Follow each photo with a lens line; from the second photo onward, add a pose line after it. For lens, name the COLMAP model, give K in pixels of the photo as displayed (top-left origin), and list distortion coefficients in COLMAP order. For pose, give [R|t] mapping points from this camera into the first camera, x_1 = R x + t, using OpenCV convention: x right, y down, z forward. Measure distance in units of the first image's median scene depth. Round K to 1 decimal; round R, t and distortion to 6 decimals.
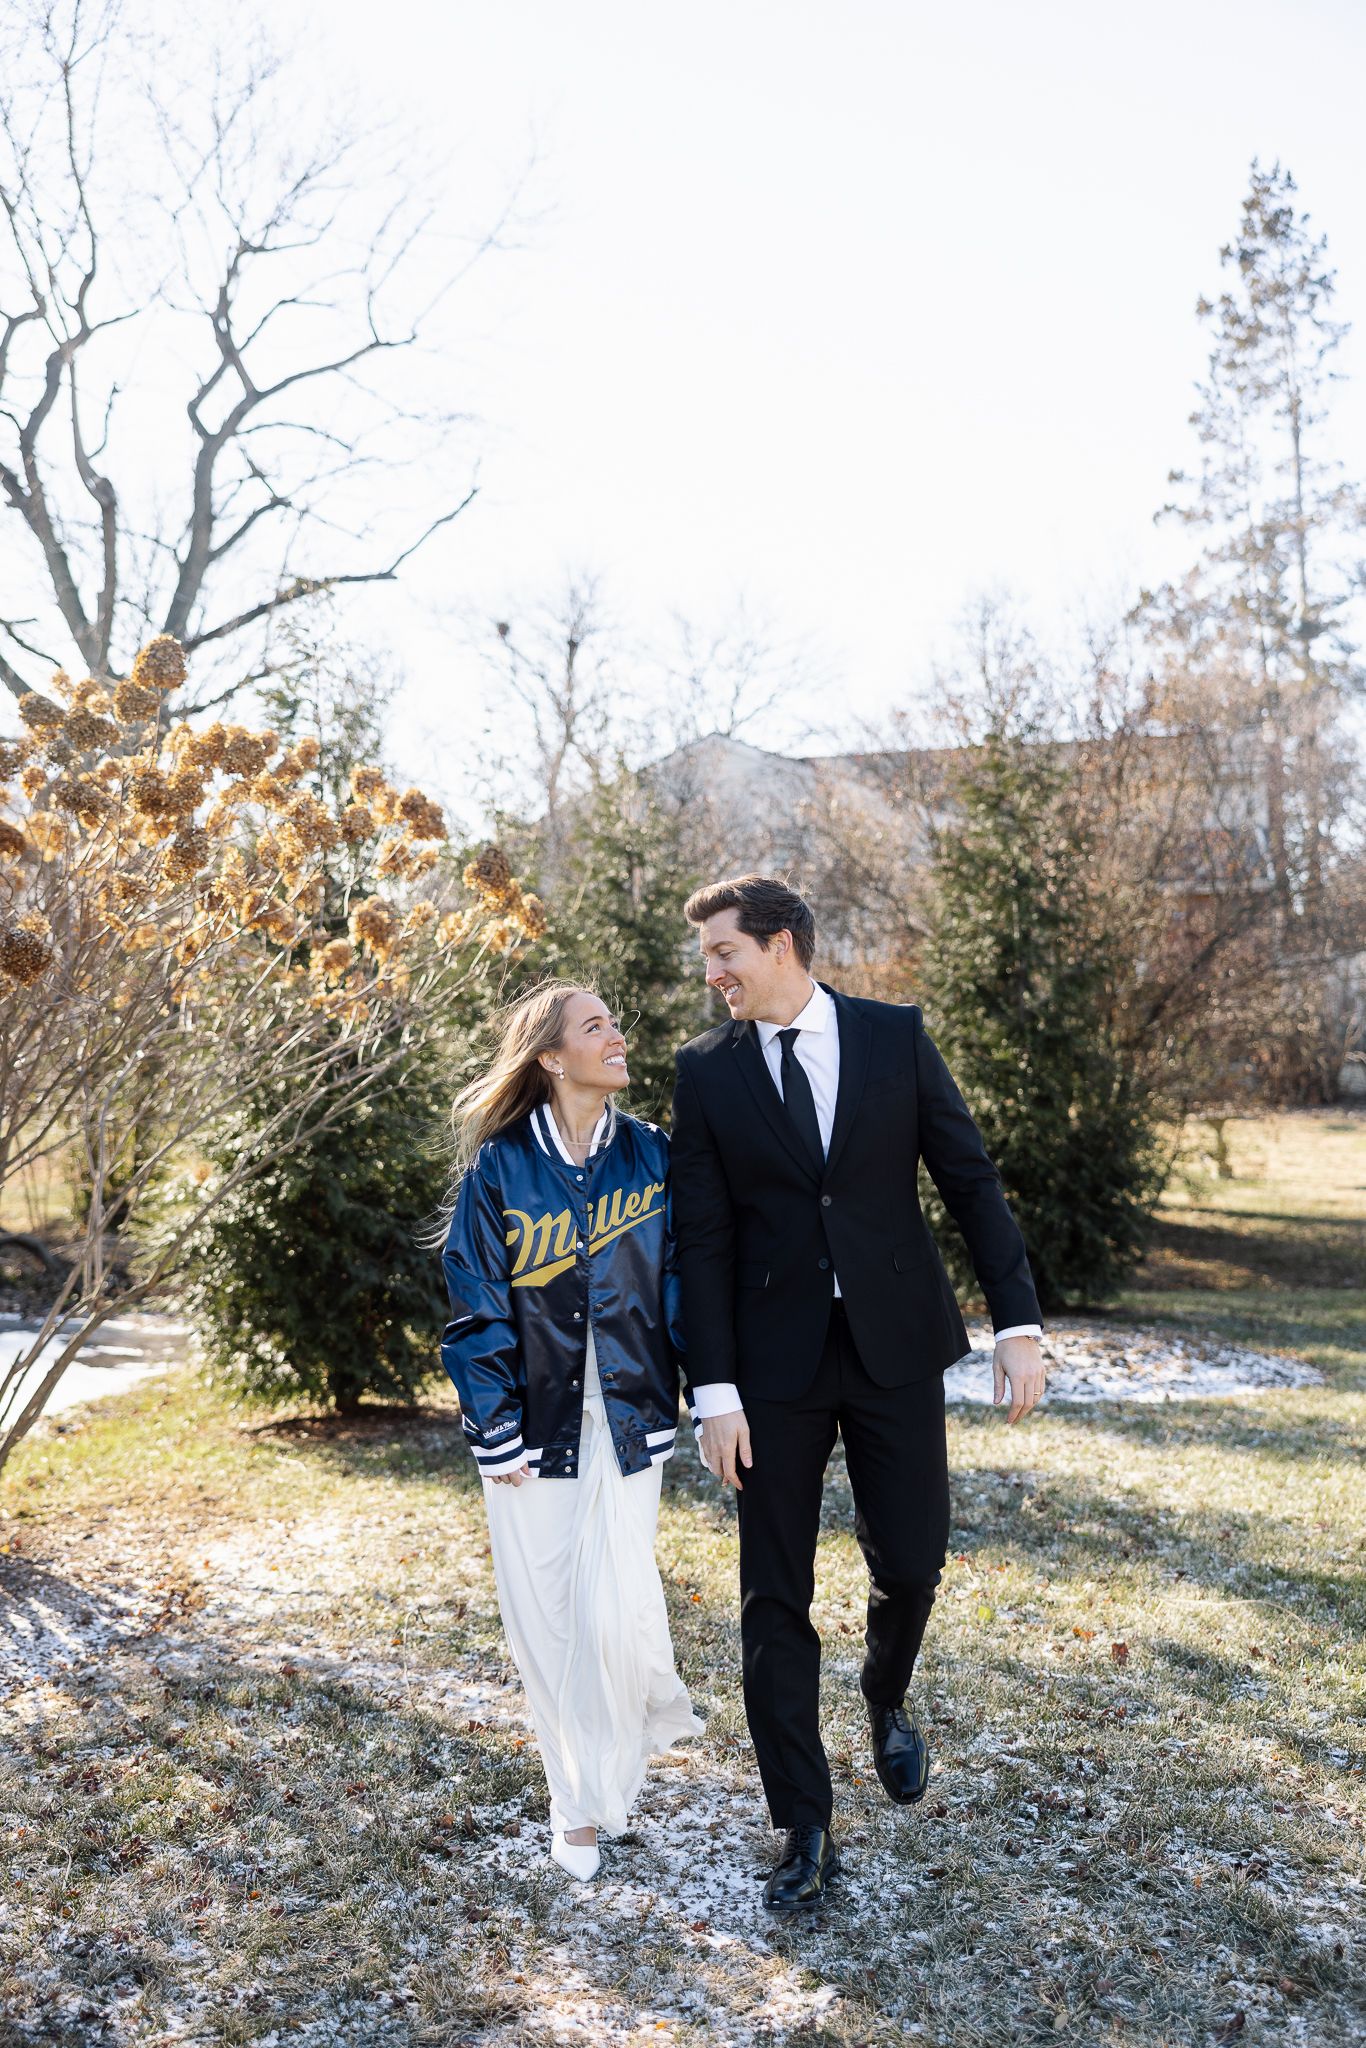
lens RADIAL K [[2139.7, 0, 643.6], [0, 2139.7, 1026.1], [0, 0, 1]] dist [0.004706, 0.000000]
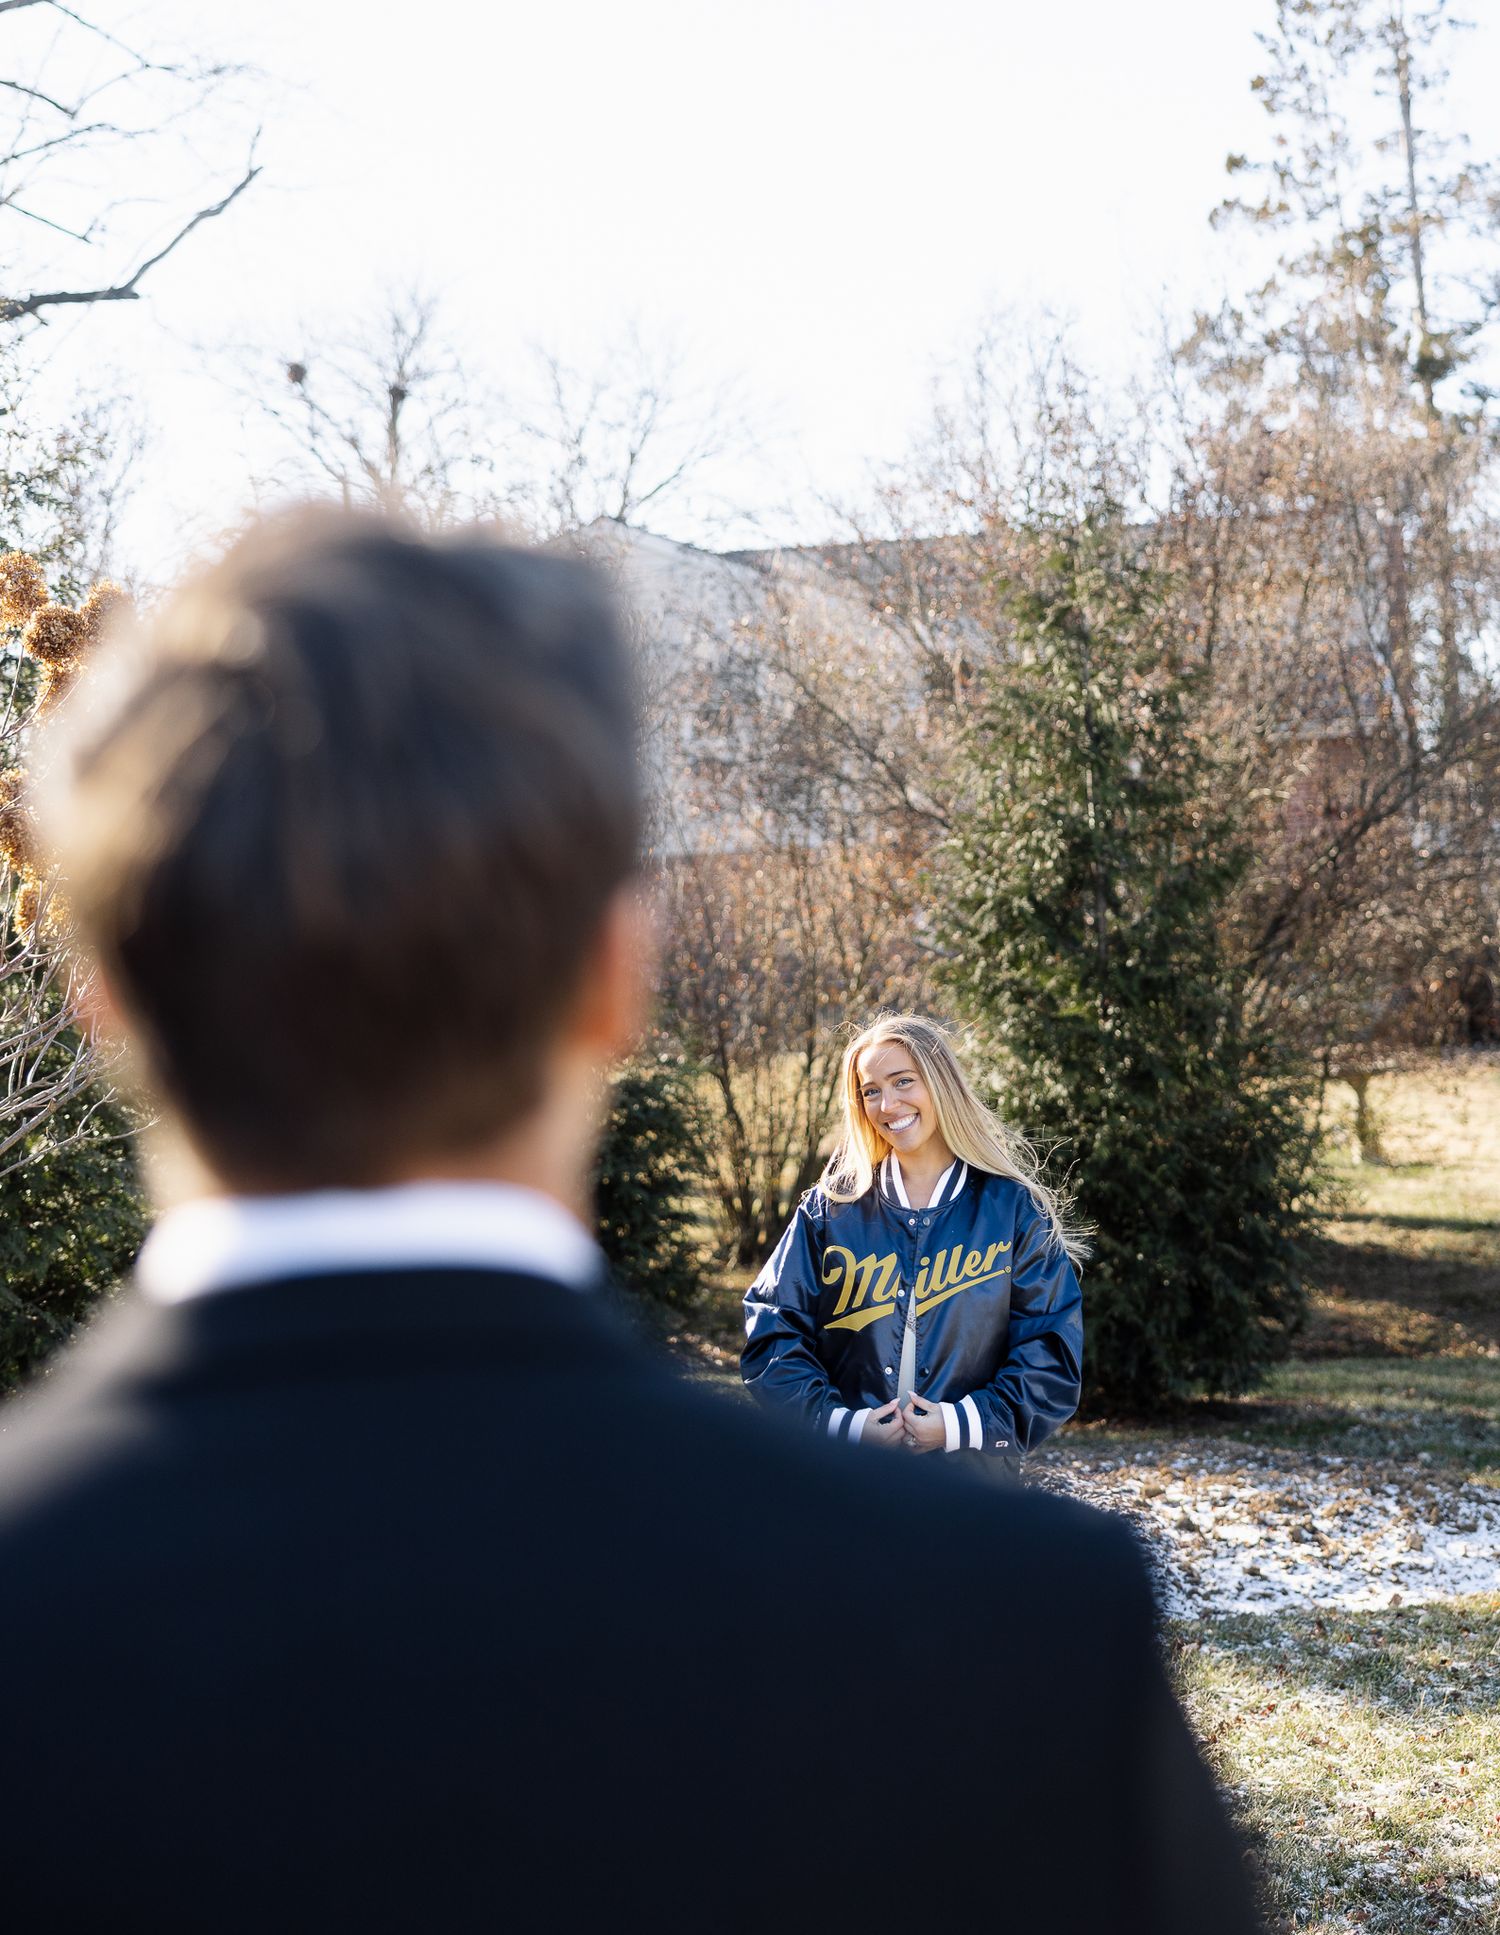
lens RADIAL K [[2987.5, 0, 778.2], [0, 2987.5, 651.1], [0, 0, 1]] dist [0.004162, 0.000000]
pose [[0.995691, -0.011455, 0.092025, -0.001240], [0.019852, 0.995666, -0.090862, -0.012533], [-0.090586, 0.092298, 0.991602, 0.102085]]
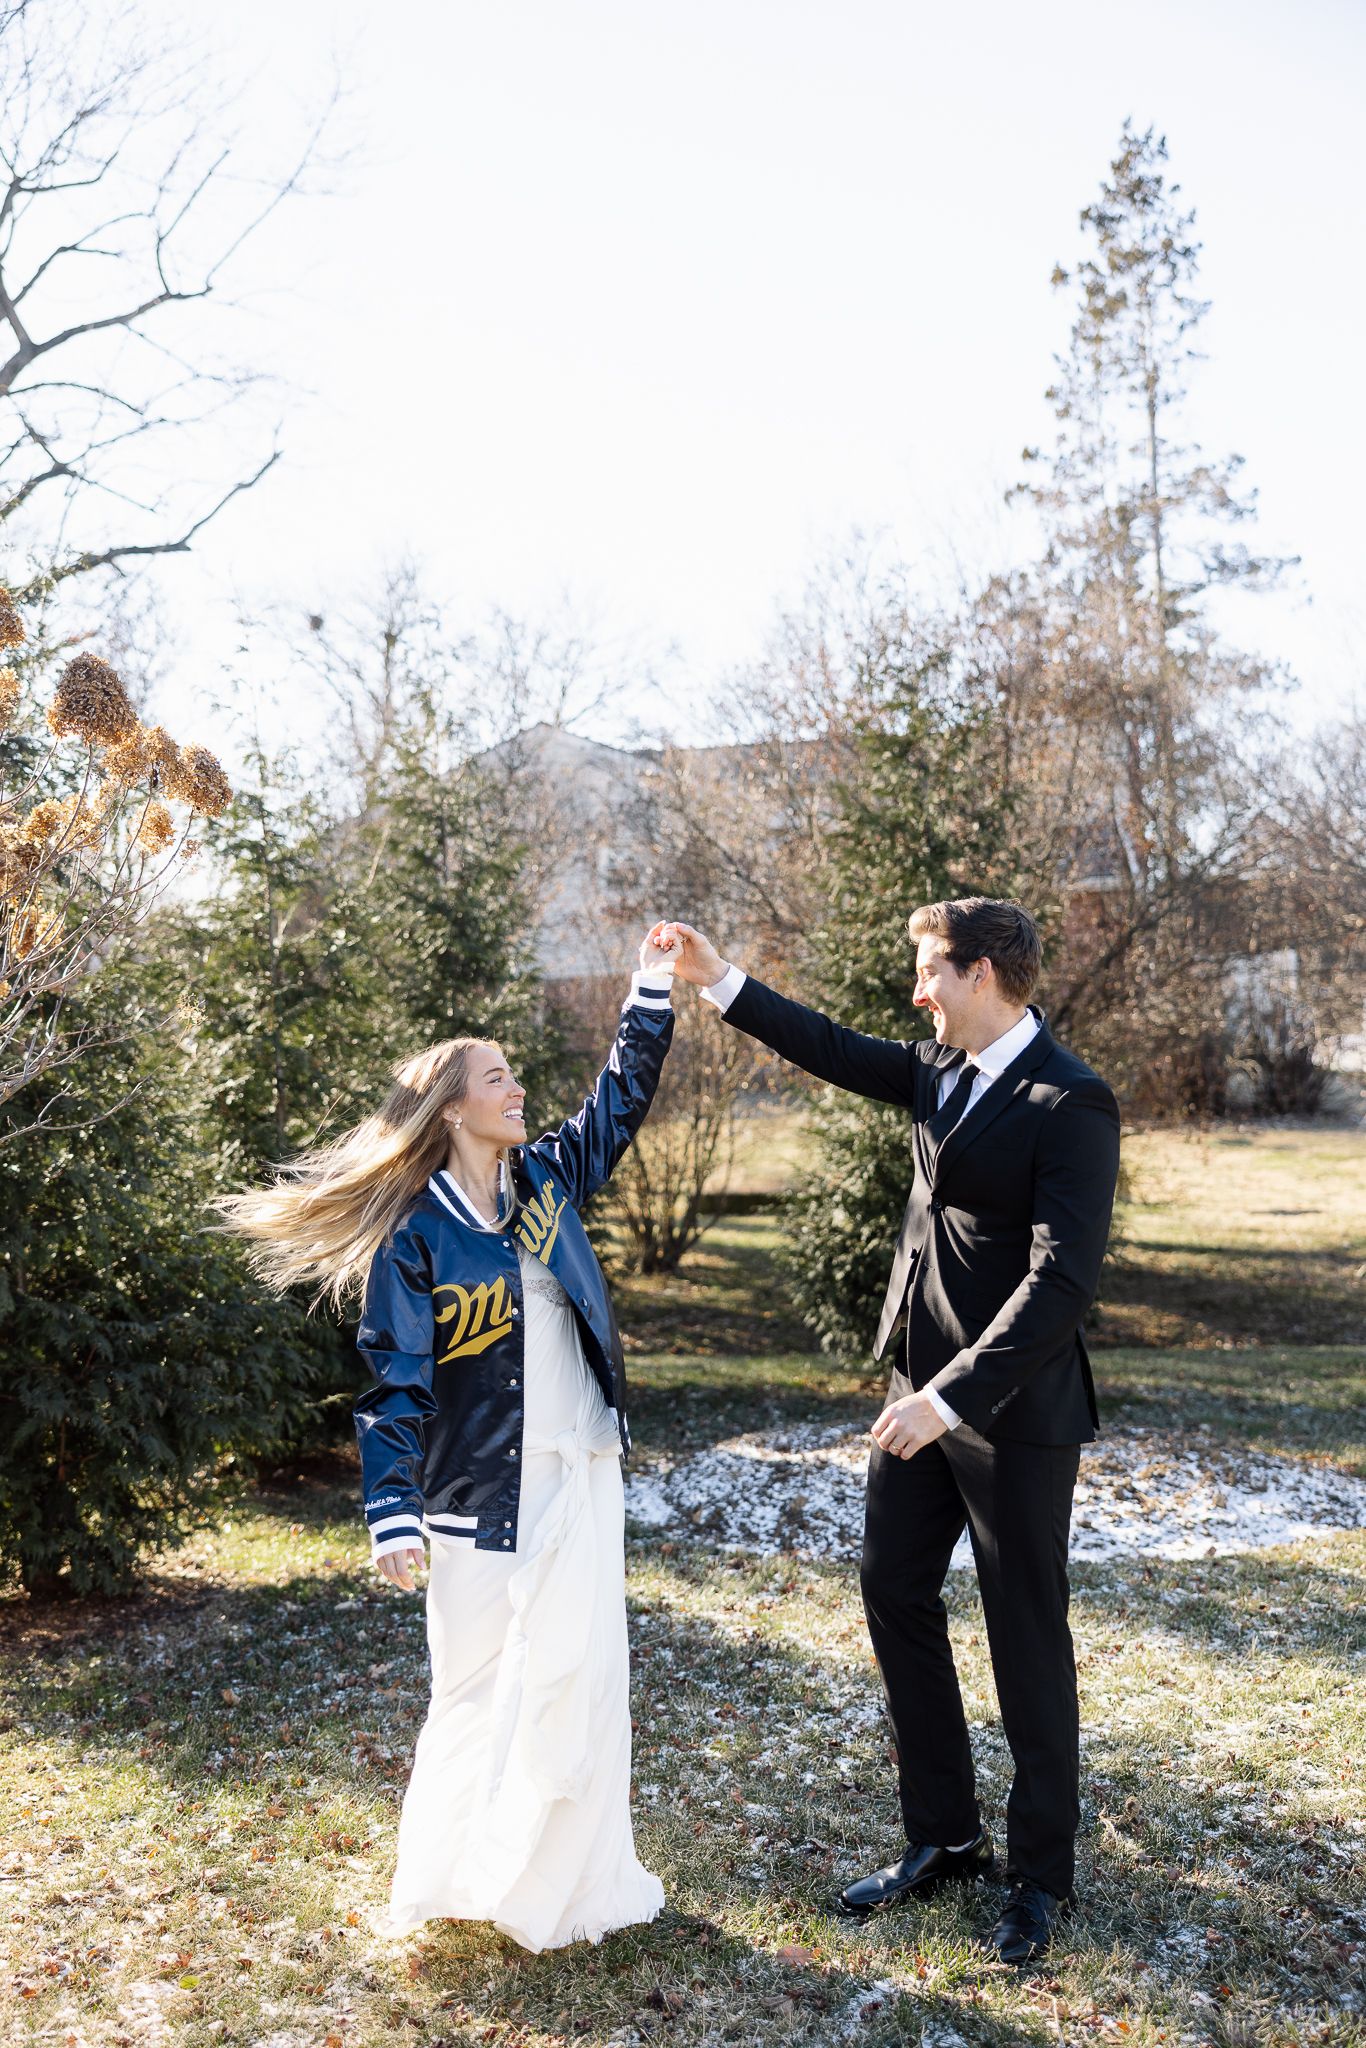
lens RADIAL K [[2139.7, 0, 635.0], [0, 2139.7, 1026.4], [0, 0, 1]] dist [0.004706, 0.000000]
pose [[0.997067, -0.011017, 0.075730, 0.003406], [0.011609, 0.999905, -0.007372, 0.002485], [-0.075642, 0.008230, 0.997101, 0.200840]]
